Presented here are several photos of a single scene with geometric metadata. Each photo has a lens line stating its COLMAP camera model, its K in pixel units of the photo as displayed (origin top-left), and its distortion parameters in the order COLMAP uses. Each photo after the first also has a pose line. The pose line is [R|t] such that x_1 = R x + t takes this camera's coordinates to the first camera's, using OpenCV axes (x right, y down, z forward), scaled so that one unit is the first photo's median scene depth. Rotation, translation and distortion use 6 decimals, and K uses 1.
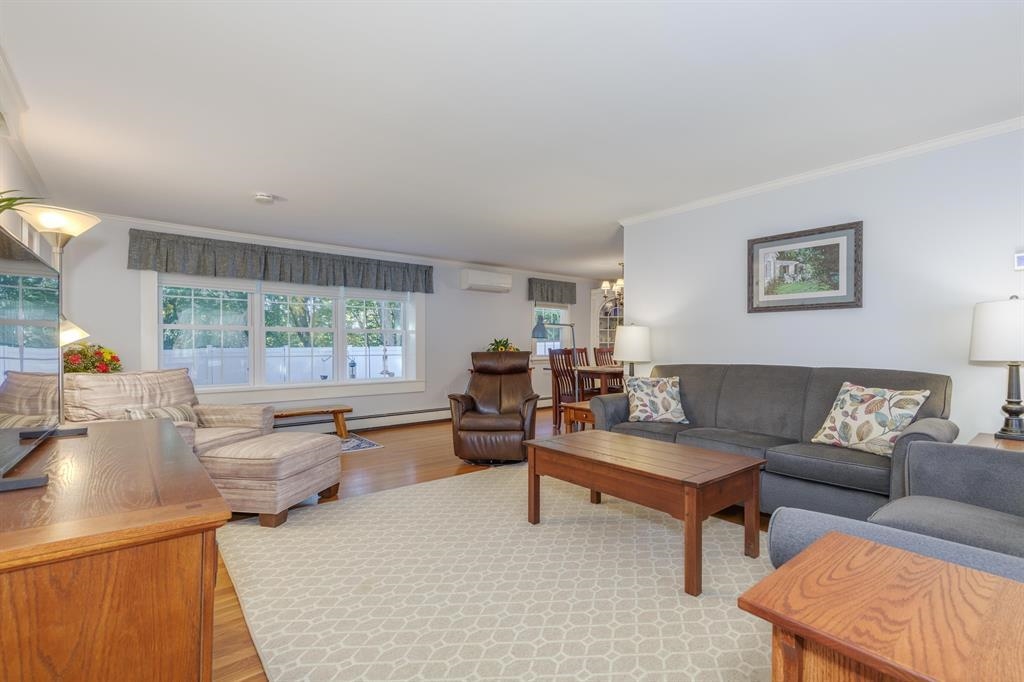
lens RADIAL K [[468.1, 0, 514.6], [0, 468.1, 343.0], [0, 0, 1]] dist [0.017628, -0.008994]
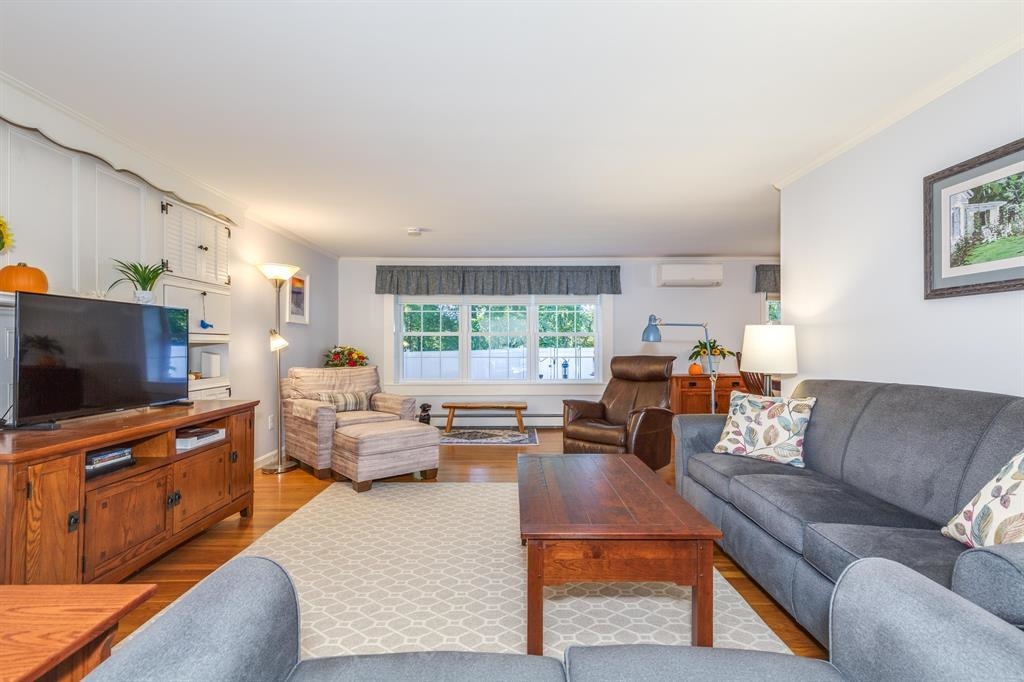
lens RADIAL K [[468.1, 0, 514.6], [0, 468.1, 343.0], [0, 0, 1]] dist [0.017628, -0.008994]
pose [[0.777173, -0.003451, -0.629278, 0.445828], [0.004167, 0.999991, -0.000339, -0.009714], [0.629273, -0.002359, 0.777181, 0.194181]]
